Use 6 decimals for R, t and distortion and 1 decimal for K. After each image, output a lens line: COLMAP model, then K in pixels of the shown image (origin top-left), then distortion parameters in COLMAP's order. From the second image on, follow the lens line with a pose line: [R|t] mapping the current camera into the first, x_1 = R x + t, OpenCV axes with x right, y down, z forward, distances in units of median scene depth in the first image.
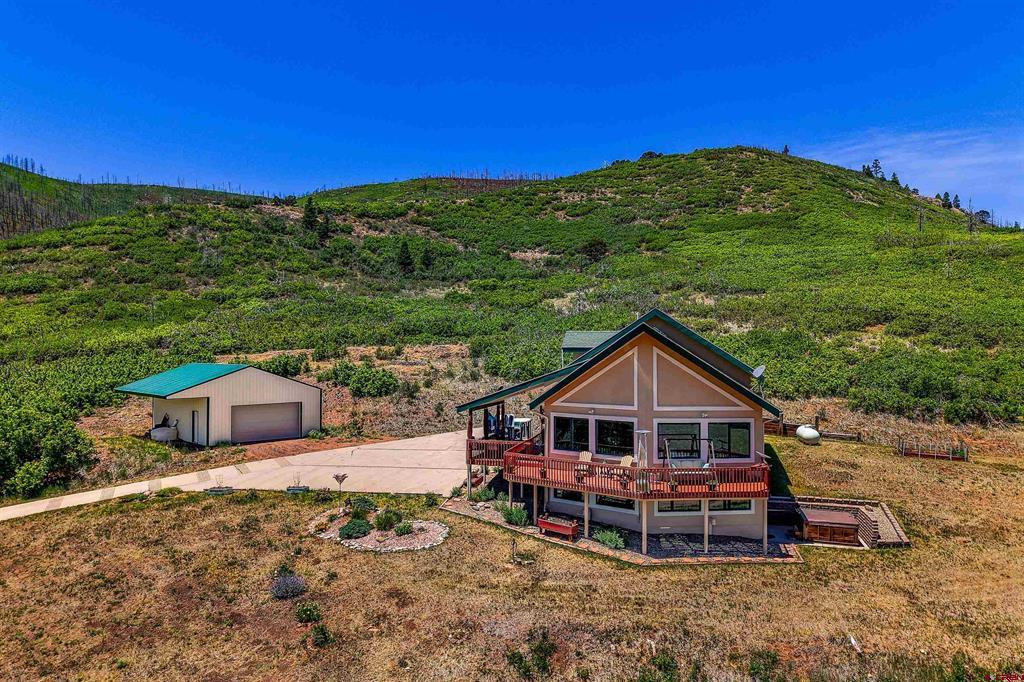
lens RADIAL K [[688.5, 0, 507.9], [0, 688.5, 331.2], [0, 0, 1]] dist [0.032393, -0.039844]
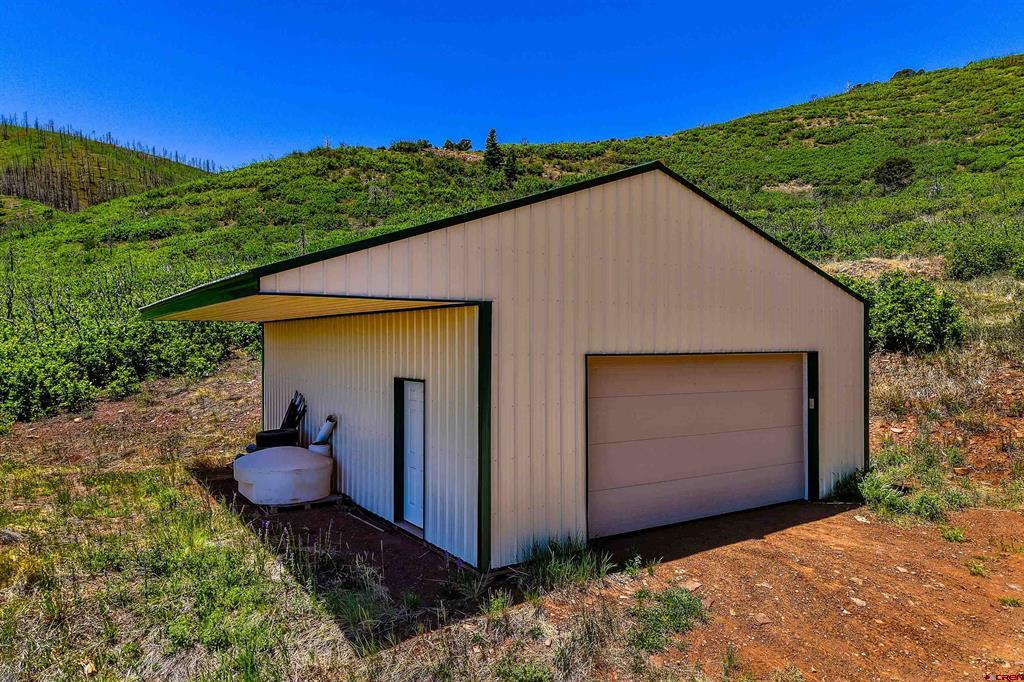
lens RADIAL K [[688.5, 0, 507.9], [0, 688.5, 331.2], [0, 0, 1]] dist [0.032393, -0.039844]
pose [[0.978418, -0.006405, -0.206538, -0.498001], [0.009254, 0.999875, 0.012833, 0.128316], [0.206430, -0.014467, 0.978354, 1.052344]]
